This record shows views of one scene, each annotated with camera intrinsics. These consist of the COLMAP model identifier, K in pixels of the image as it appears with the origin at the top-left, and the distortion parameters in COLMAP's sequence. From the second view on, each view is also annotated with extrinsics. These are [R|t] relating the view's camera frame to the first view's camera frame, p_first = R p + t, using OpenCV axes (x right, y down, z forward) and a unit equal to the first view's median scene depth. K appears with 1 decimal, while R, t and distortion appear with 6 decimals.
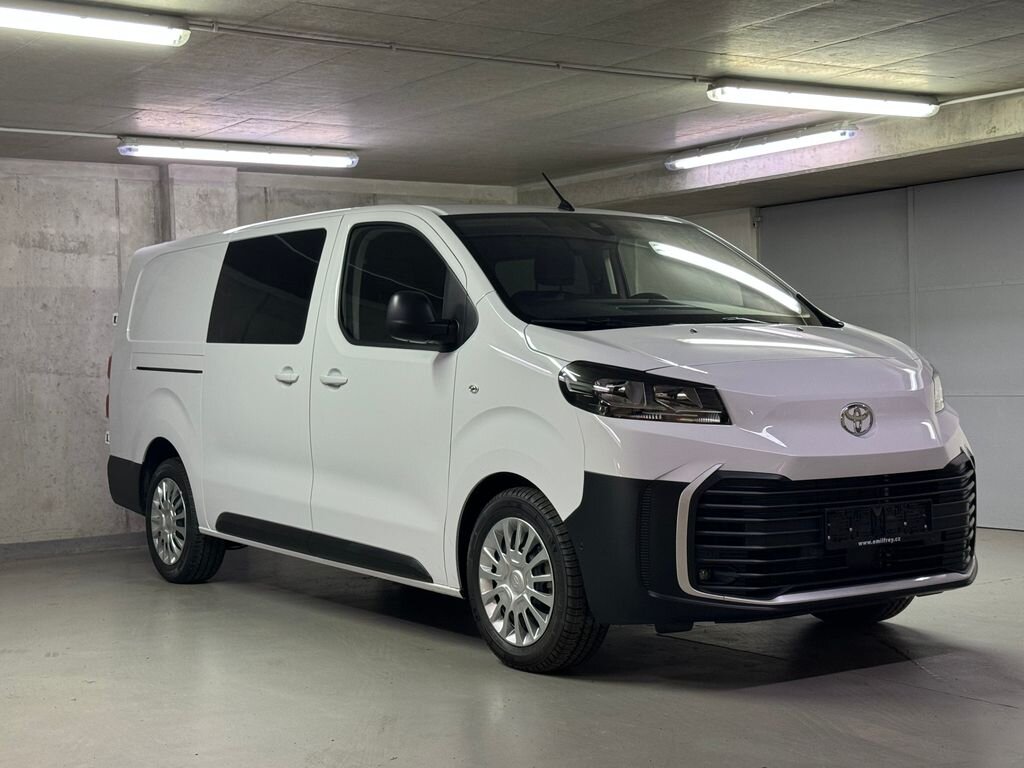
lens RADIAL K [[1545.8, 0, 477.2], [0, 1545.8, 426.0], [0, 0, 1]] dist [0.137438, 0.000000]
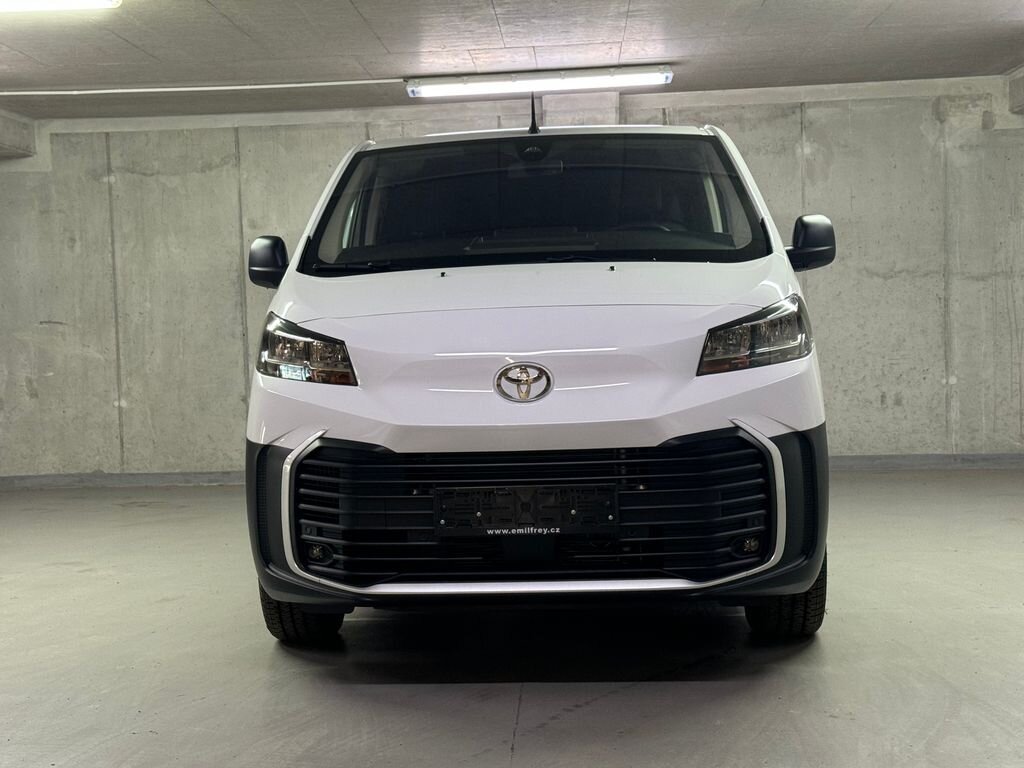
lens RADIAL K [[1545.8, 0, 460.2], [0, 1545.8, 405.2], [0, 0, 1]] dist [0.137438, 0.000000]
pose [[0.798420, 0.035901, -0.601029, 0.696178], [-0.010988, 0.998923, 0.045071, -0.027758], [0.602000, -0.029381, 0.797955, 0.321260]]
